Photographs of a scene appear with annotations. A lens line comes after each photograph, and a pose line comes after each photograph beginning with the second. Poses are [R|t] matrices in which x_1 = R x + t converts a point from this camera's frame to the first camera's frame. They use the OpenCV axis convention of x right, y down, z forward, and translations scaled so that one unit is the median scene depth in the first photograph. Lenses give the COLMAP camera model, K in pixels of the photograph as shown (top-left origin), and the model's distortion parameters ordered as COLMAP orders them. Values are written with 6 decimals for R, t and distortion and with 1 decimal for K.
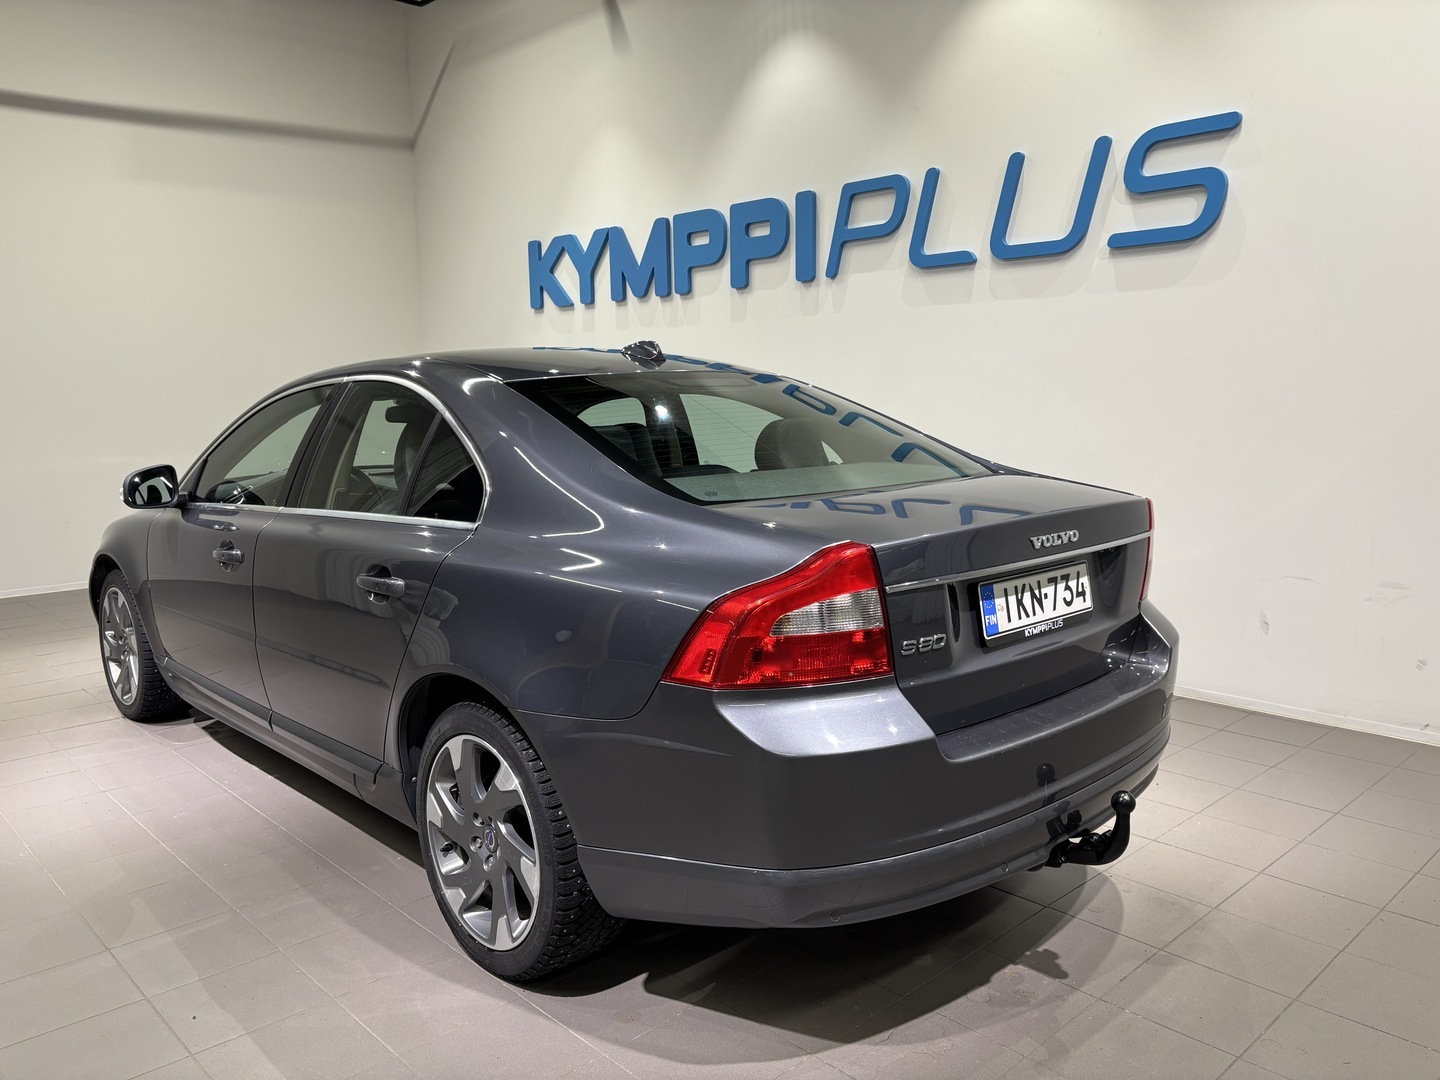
lens RADIAL K [[1090.2, 0, 732.3], [0, 1090.2, 542.0], [0, 0, 1]] dist [0.048267, -0.059924]
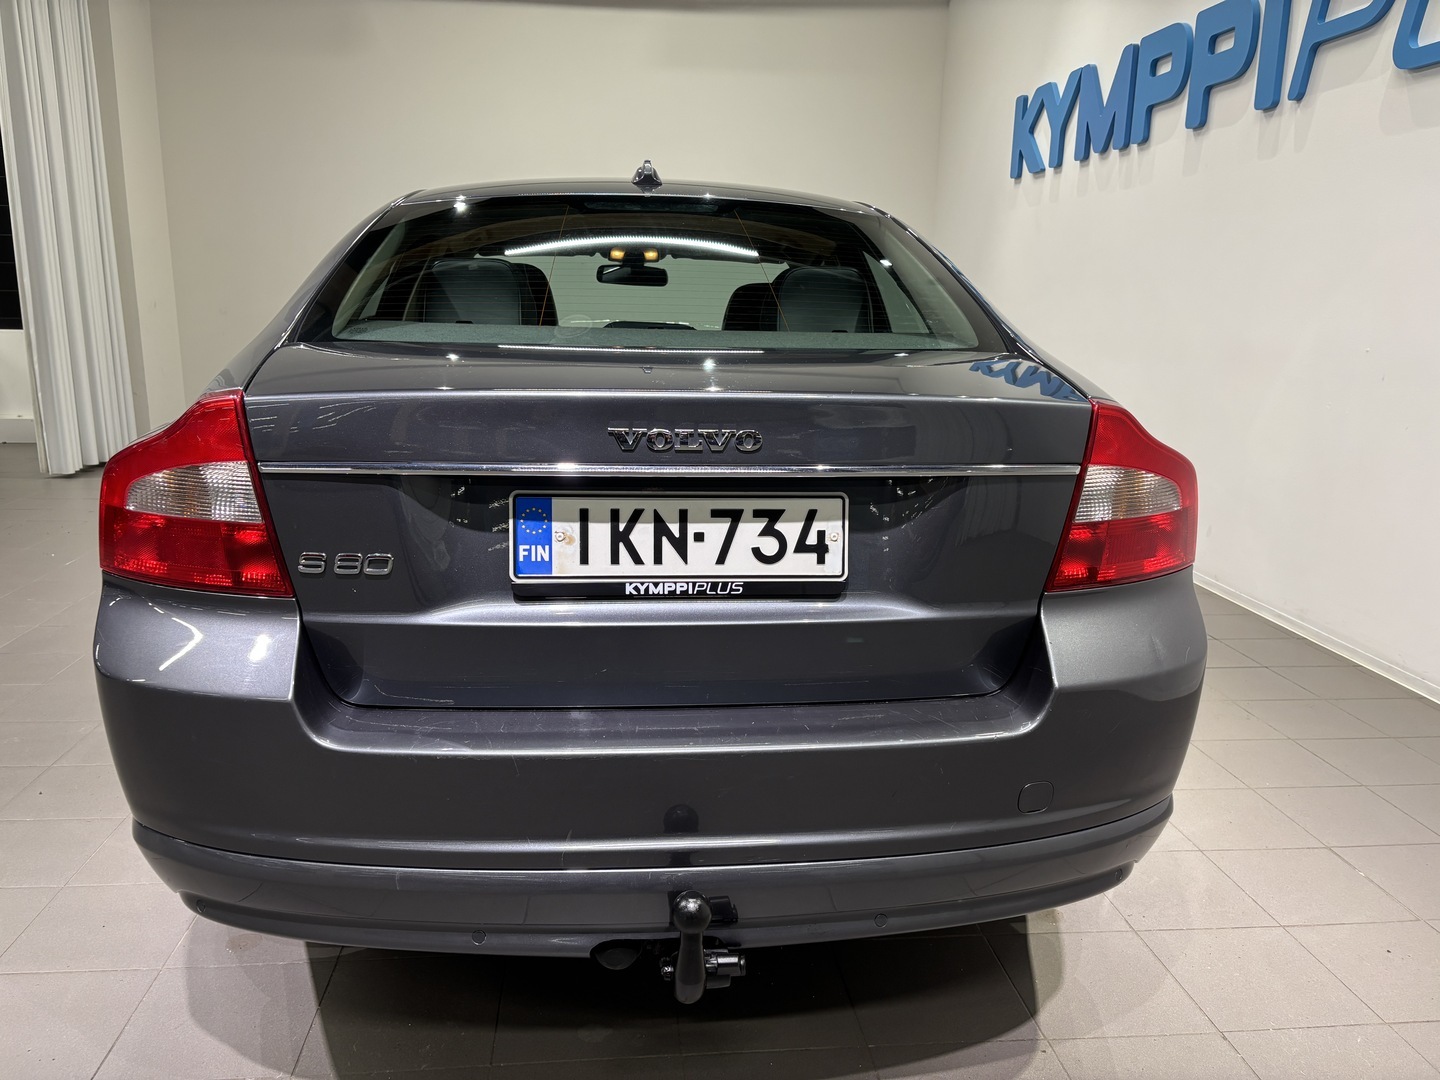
lens RADIAL K [[1090.2, 0, 710.8], [0, 1090.2, 532.3], [0, 0, 1]] dist [0.048267, -0.059924]
pose [[0.781629, 0.154954, -0.604190, 0.636666], [-0.110794, 0.987738, 0.109989, -0.018499], [0.613825, -0.019030, 0.789213, 0.528765]]
